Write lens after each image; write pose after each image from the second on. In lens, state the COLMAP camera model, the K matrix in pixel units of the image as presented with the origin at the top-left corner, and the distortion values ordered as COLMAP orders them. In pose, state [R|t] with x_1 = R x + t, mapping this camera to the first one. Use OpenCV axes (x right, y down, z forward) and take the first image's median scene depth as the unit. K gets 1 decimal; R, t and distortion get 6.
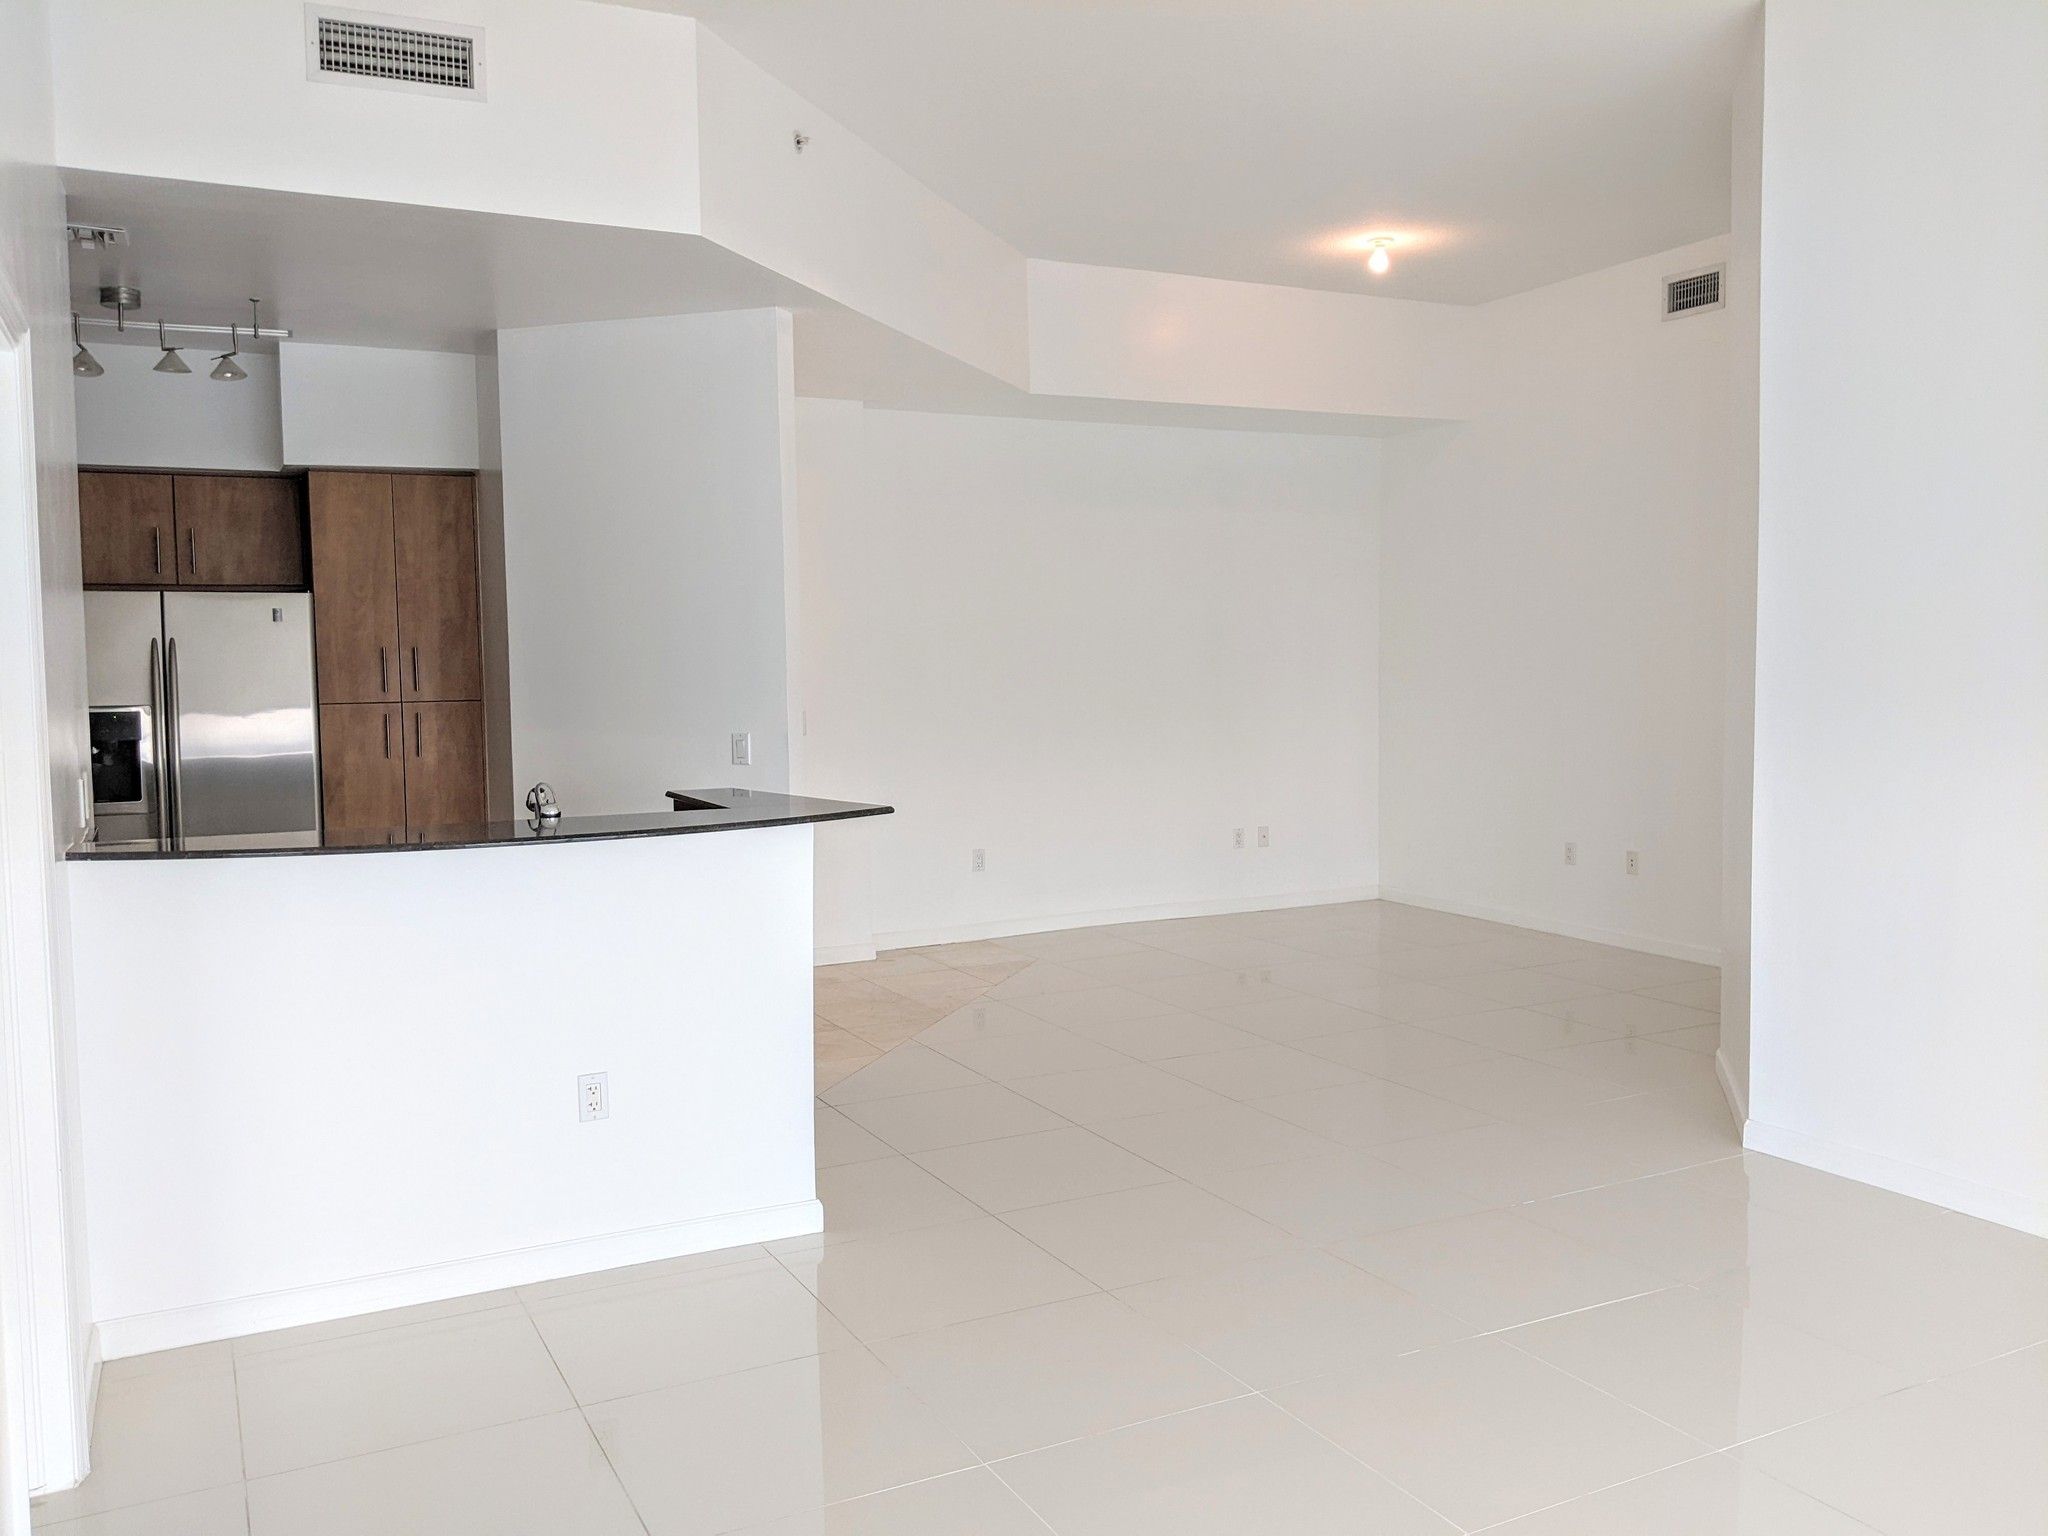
lens RADIAL K [[1635.2, 0, 1025.9], [0, 1635.2, 763.0], [0, 0, 1]] dist [0.062315, -0.127481]
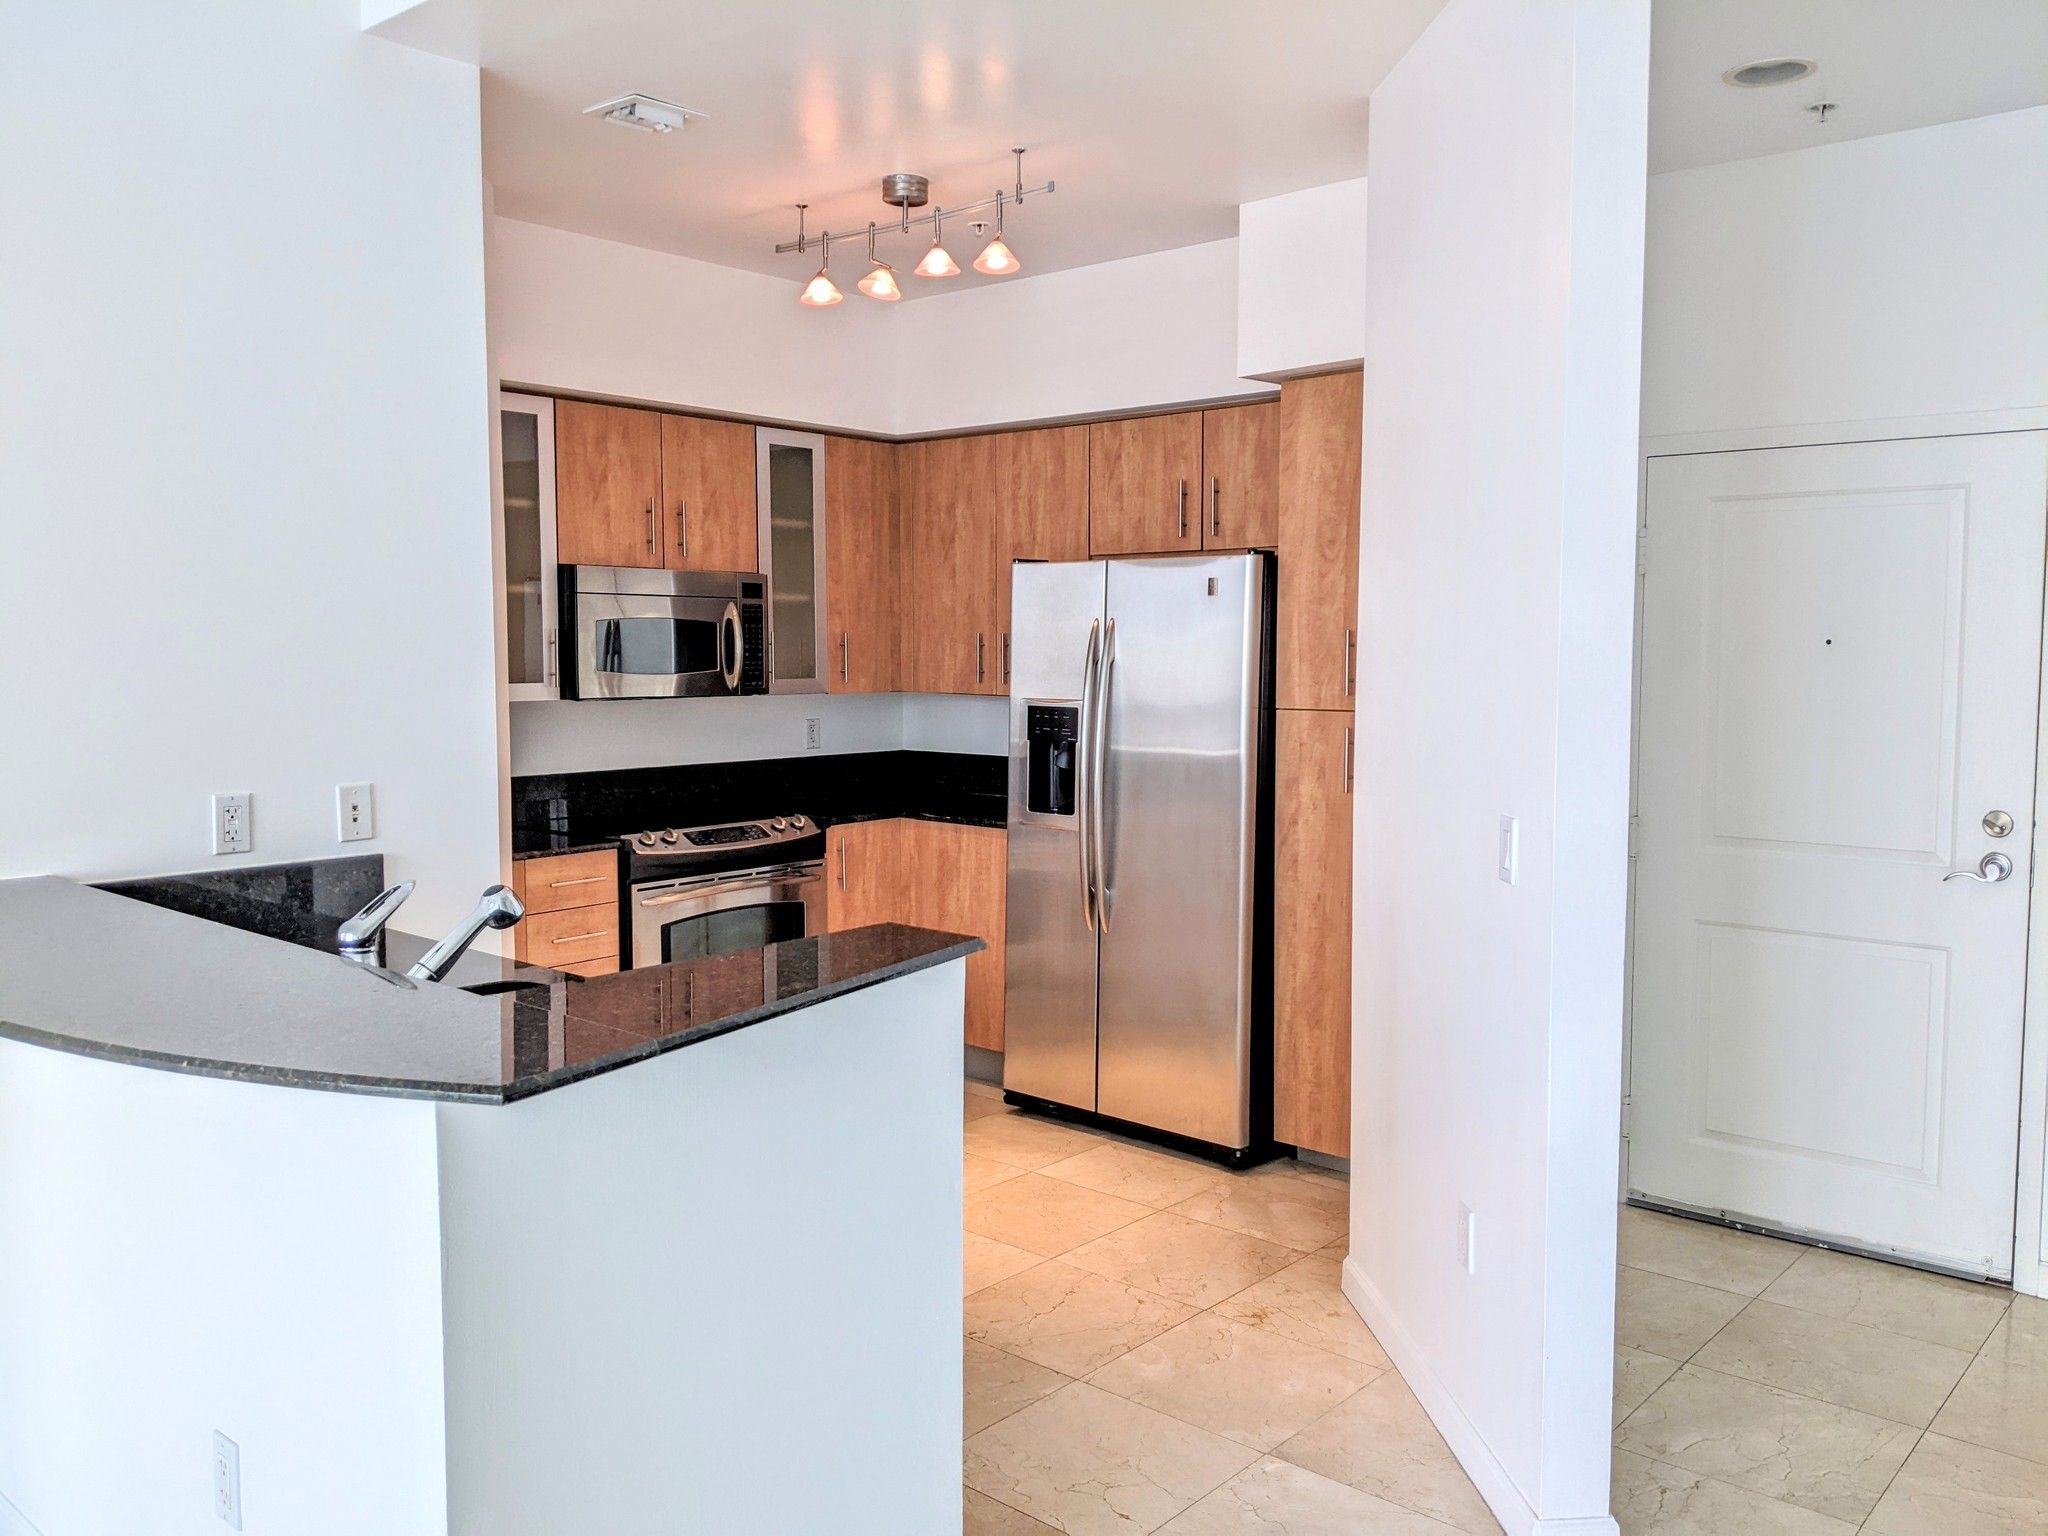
lens RADIAL K [[1635.2, 0, 1015.1], [0, 1635.2, 768.0], [0, 0, 1]] dist [0.062315, -0.127481]
pose [[0.363529, 0.083882, -0.927799, 0.195733], [-0.060202, 0.995971, 0.066457, -0.050562], [0.929636, 0.031696, 0.367114, 0.629088]]
